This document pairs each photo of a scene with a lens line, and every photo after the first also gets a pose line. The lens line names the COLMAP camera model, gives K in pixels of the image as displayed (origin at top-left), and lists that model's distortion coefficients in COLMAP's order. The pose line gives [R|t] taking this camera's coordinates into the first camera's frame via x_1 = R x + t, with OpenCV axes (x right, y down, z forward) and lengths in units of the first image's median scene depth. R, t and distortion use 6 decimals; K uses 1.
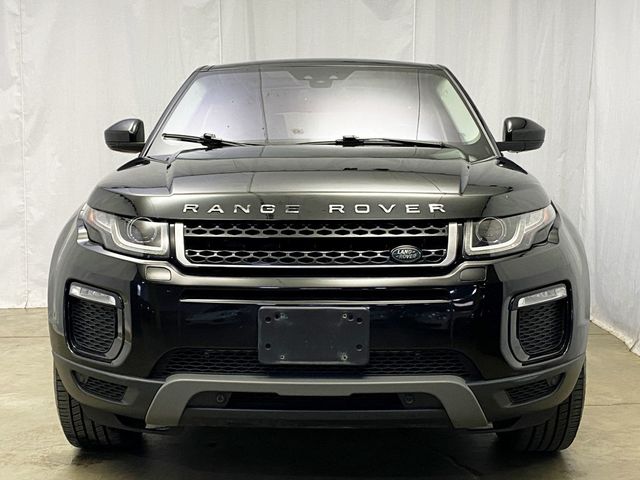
lens RADIAL K [[904.6, 0, 306.2], [0, 904.6, 244.7], [0, 0, 1]] dist [0.114309, 0.000000]
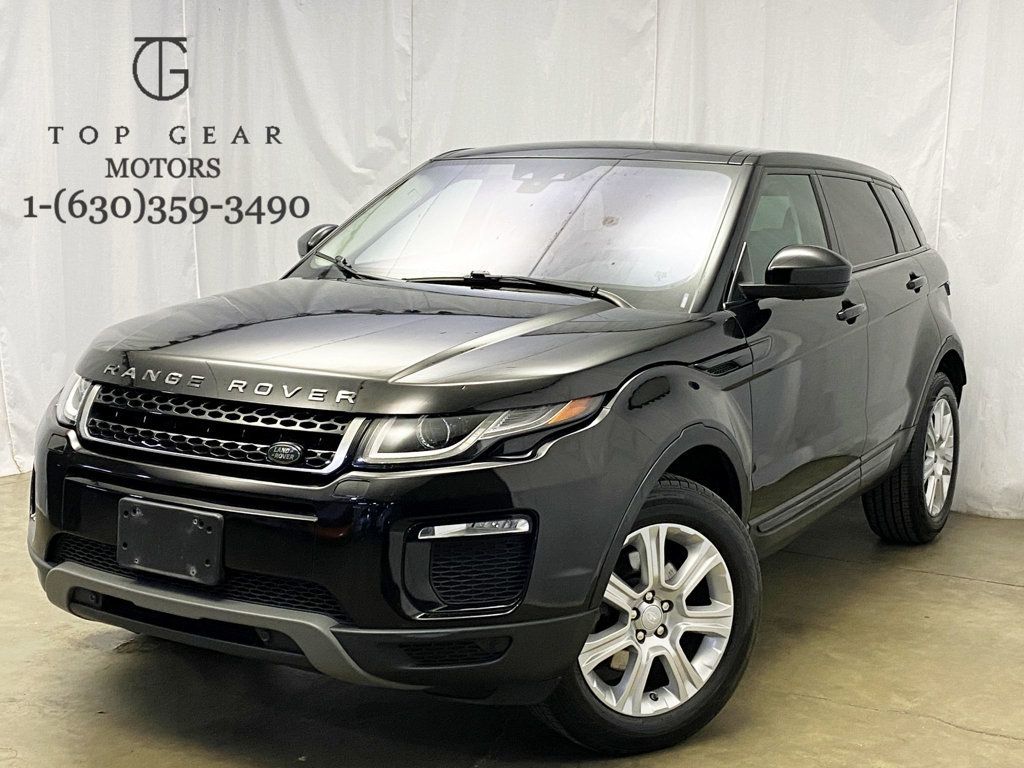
lens RADIAL K [[1447.4, 0, 515.7], [0, 1447.4, 388.8], [0, 0, 1]] dist [0.114309, 0.000000]
pose [[0.874182, 0.091670, -0.476868, 0.831719], [-0.073251, 0.995676, 0.057120, -0.124269], [0.480042, -0.015003, 0.877117, -0.005693]]
